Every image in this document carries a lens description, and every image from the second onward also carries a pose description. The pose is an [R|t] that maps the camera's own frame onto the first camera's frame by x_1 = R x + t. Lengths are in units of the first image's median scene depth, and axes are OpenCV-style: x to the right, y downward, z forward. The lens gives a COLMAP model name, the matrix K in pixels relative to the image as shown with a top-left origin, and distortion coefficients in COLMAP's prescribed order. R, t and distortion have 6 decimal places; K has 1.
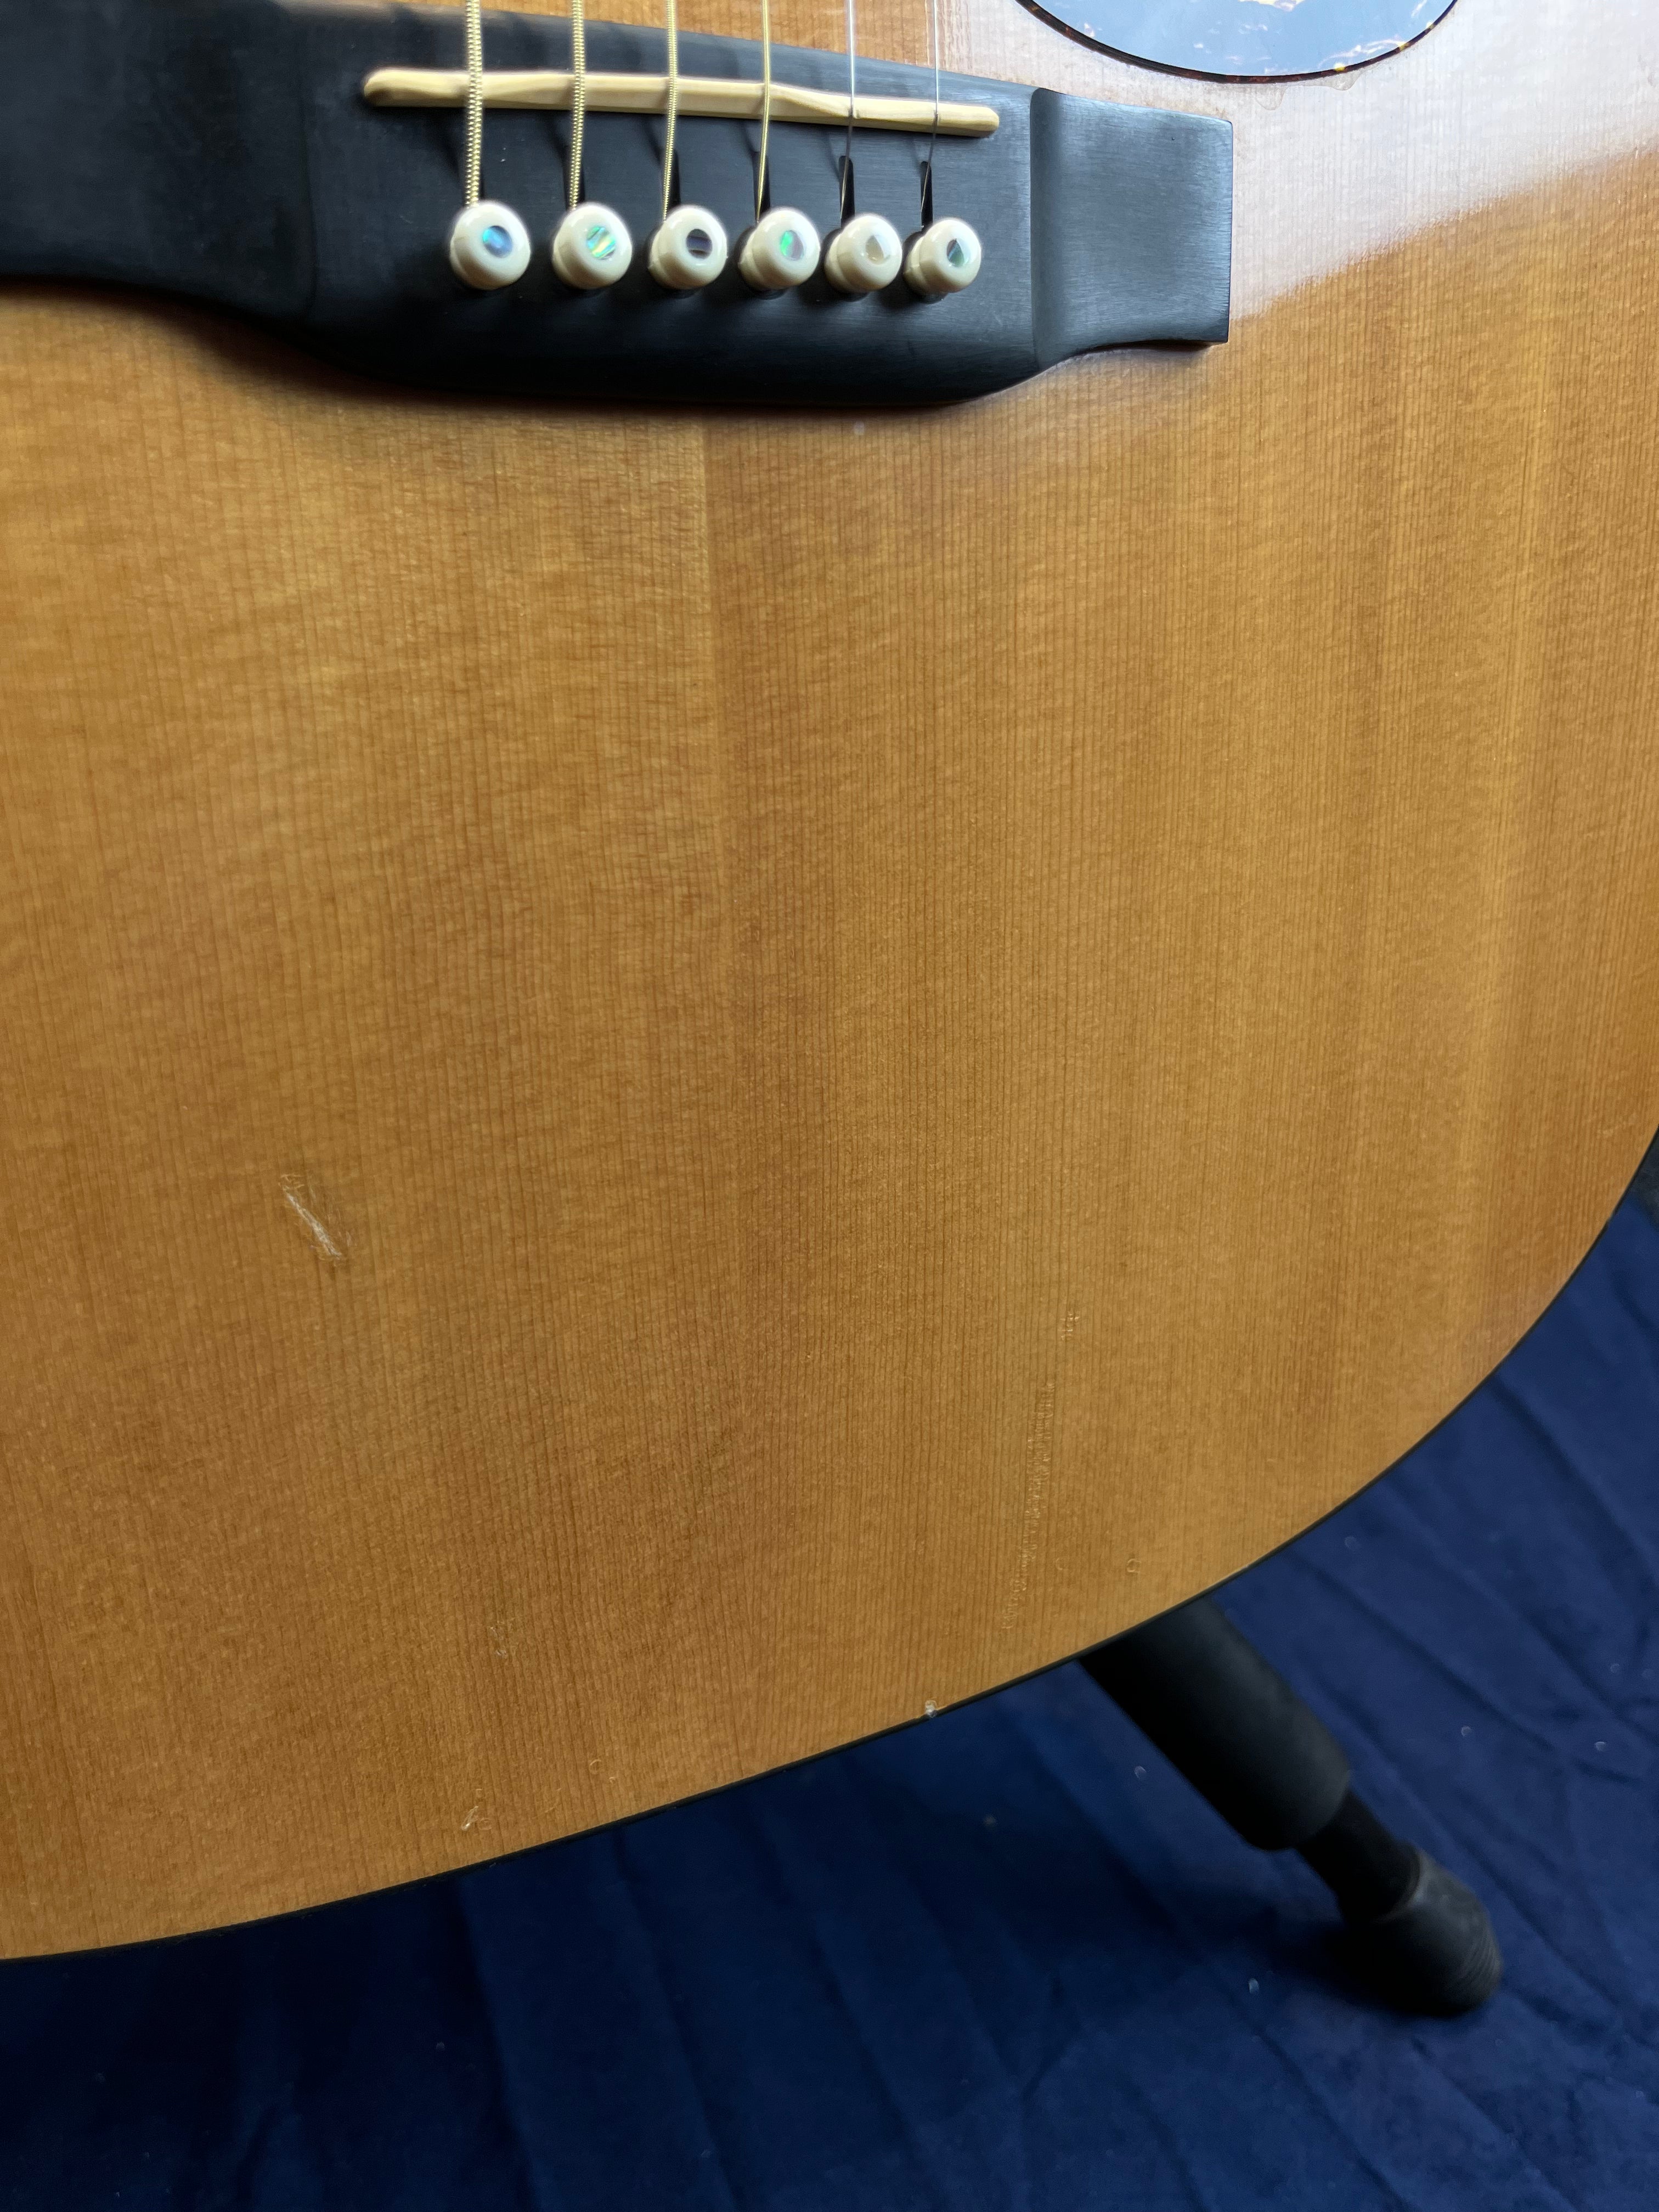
lens RADIAL K [[1722.0, 0, 834.7], [0, 1722.0, 1103.1], [0, 0, 1]] dist [0.058424, -0.120969]
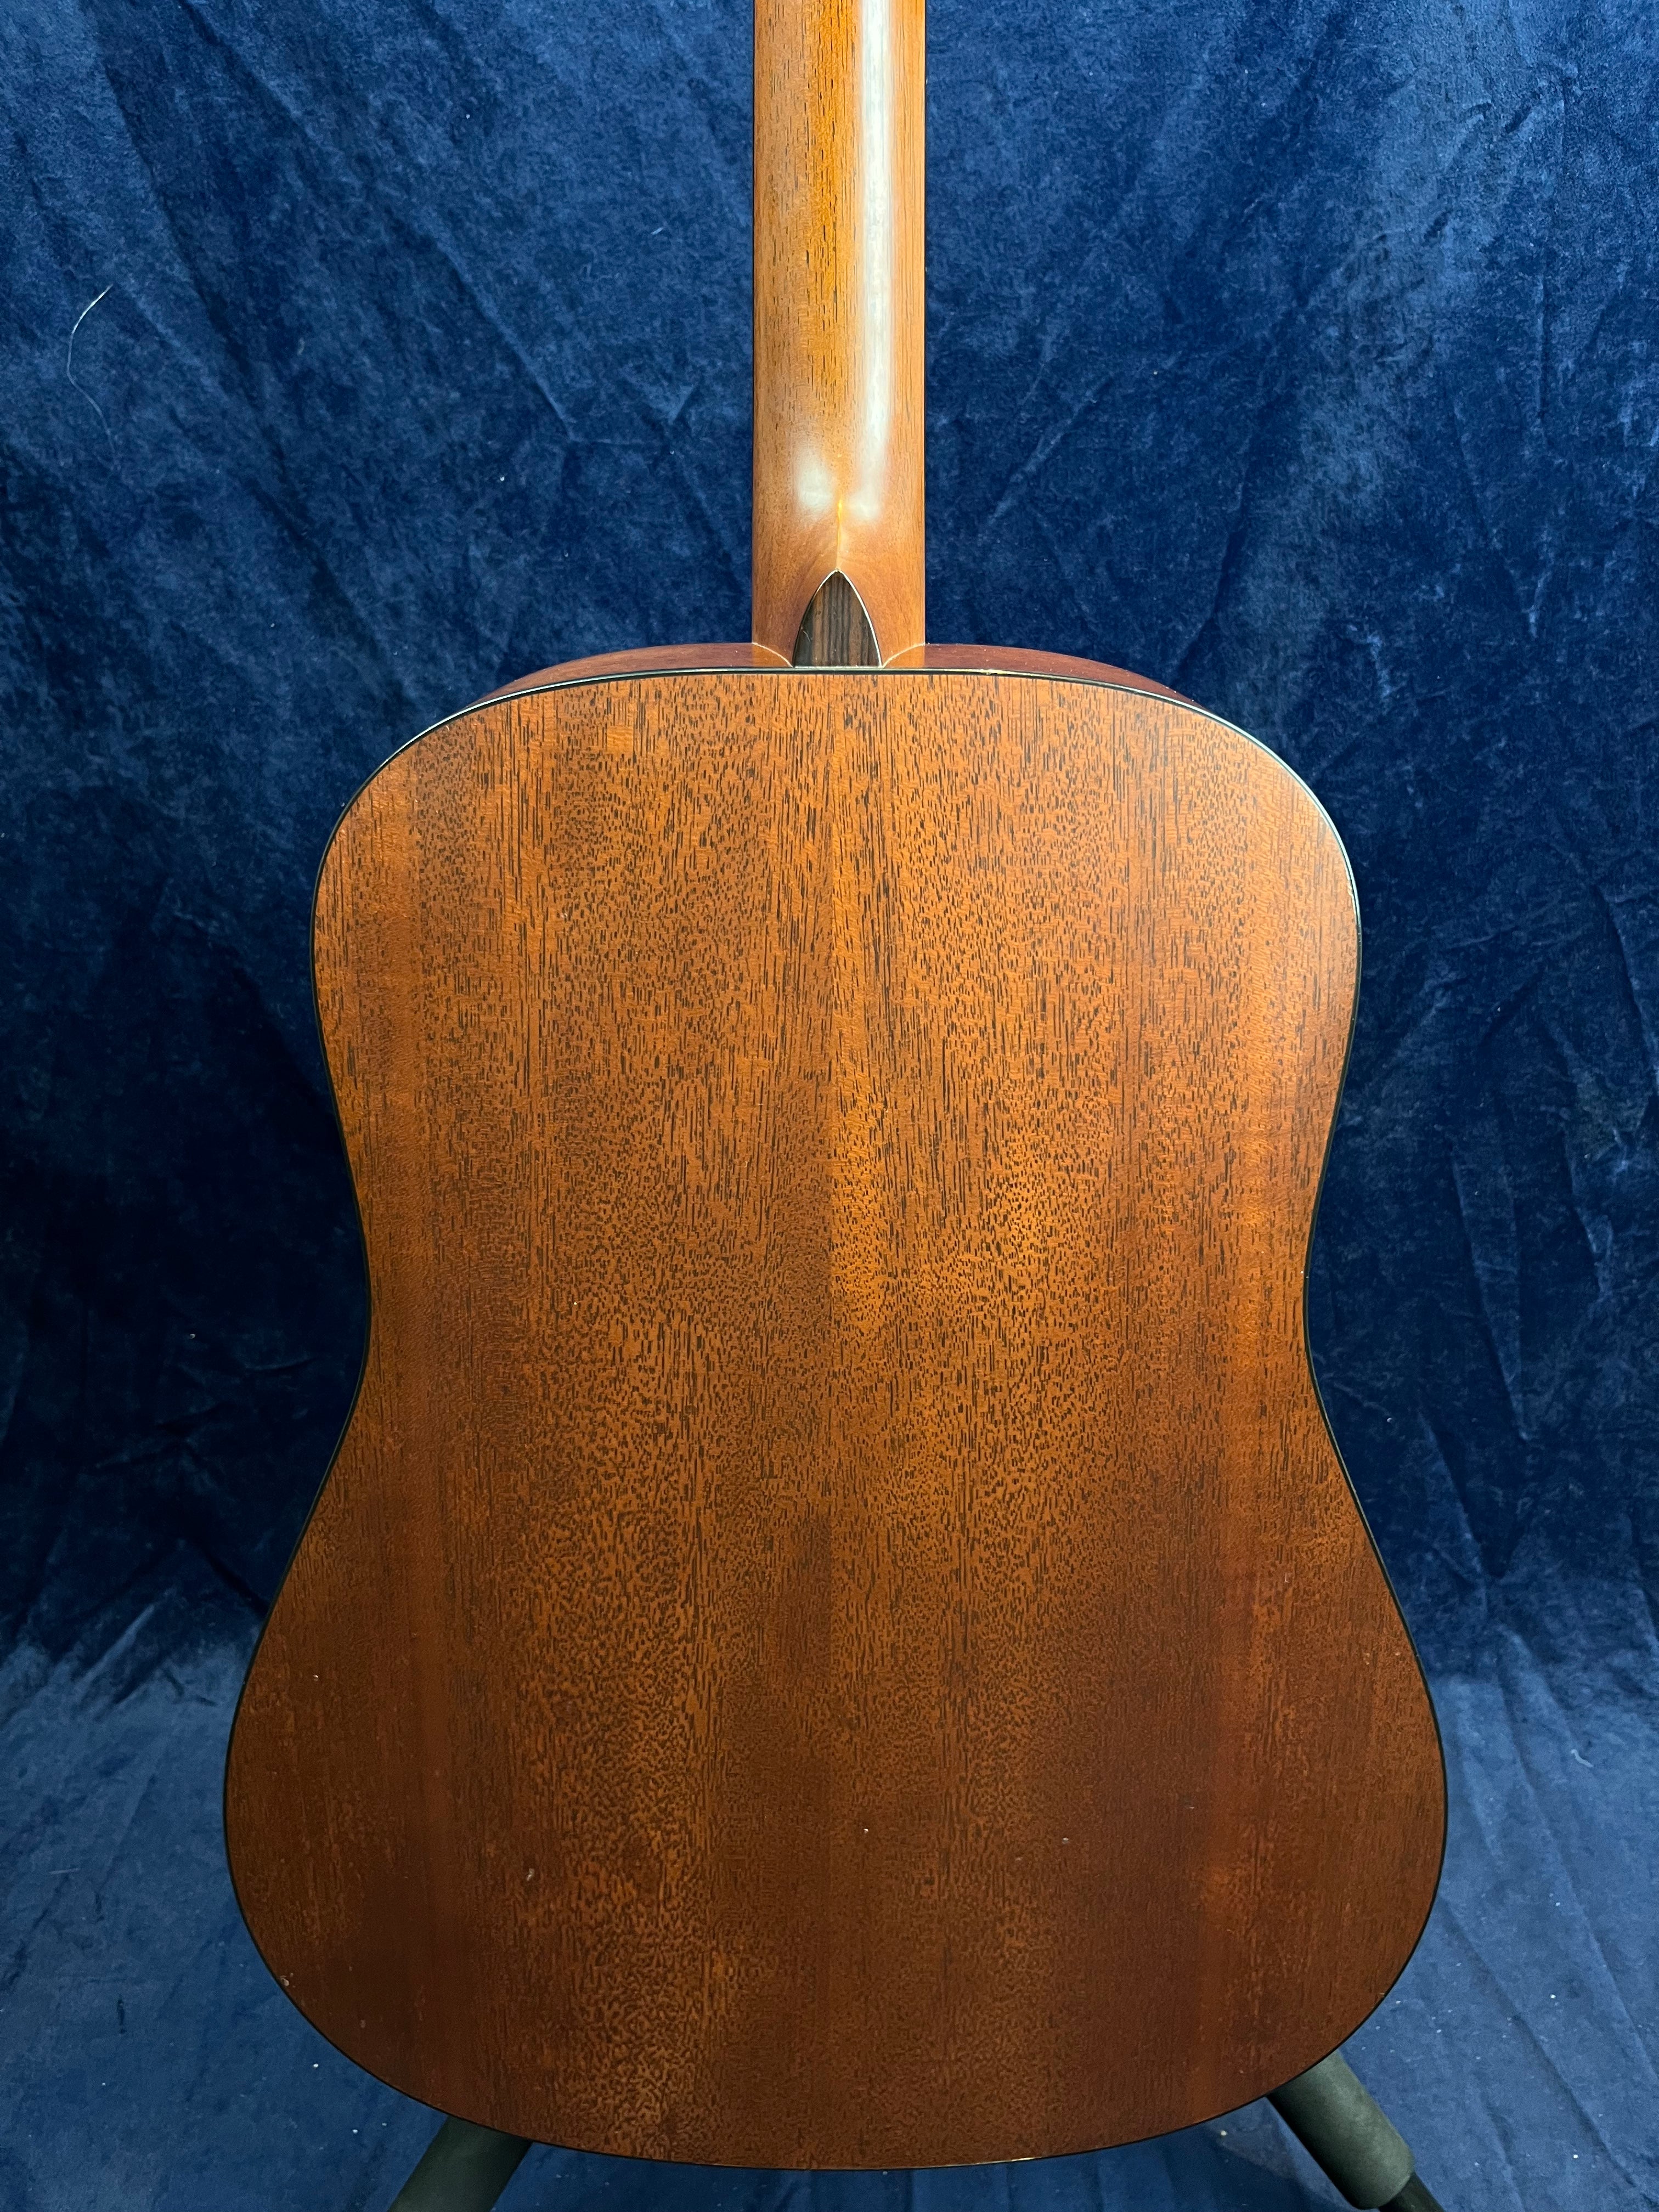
lens RADIAL K [[1705.9, 0, 854.6], [0, 1705.9, 1111.0], [0, 0, 1]] dist [0.051247, -0.090888]
pose [[0.919868, 0.078328, -0.384327, 0.597424], [-0.089428, 0.995932, -0.011066, -0.943410], [0.381897, 0.044549, 0.923131, -1.278593]]
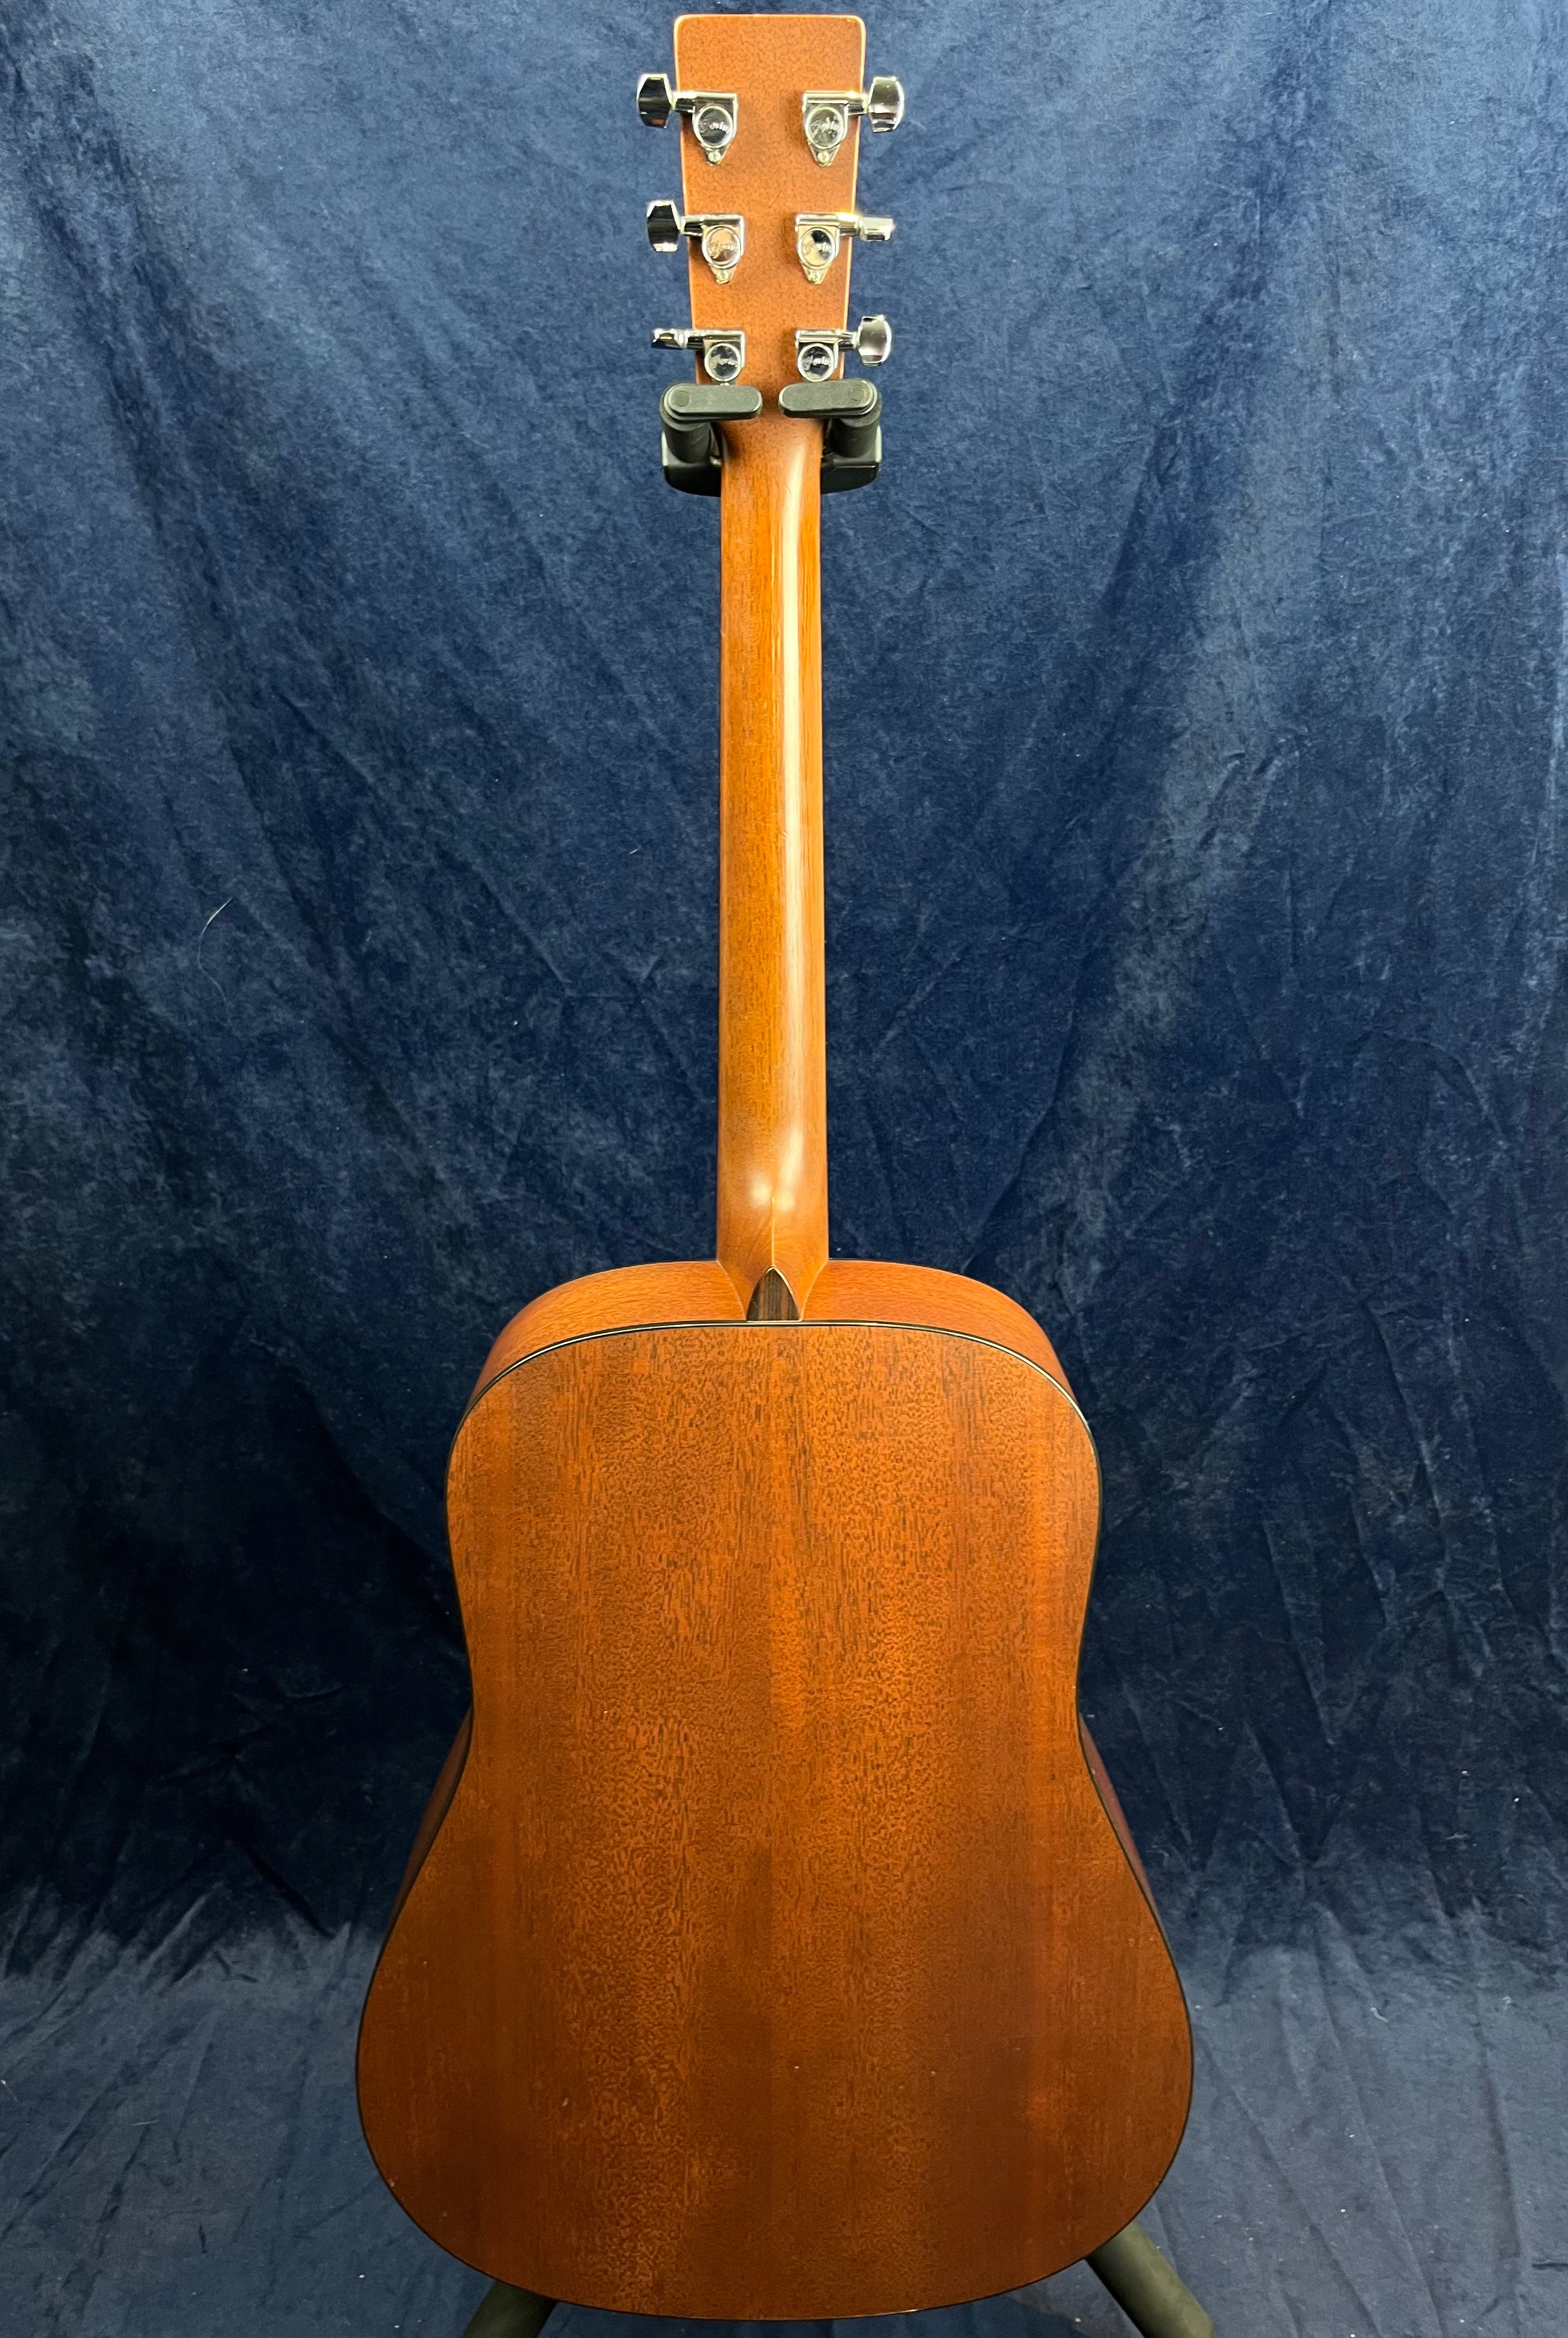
lens RADIAL K [[1801.7, 0, 790.7], [0, 1801.7, 1157.7], [0, 0, 1]] dist [0.053654, -0.091053]
pose [[0.923422, 0.037713, -0.381928, 1.041227], [-0.081580, 0.991706, -0.099318, -1.382547], [0.375014, 0.122870, 0.918840, -2.482854]]
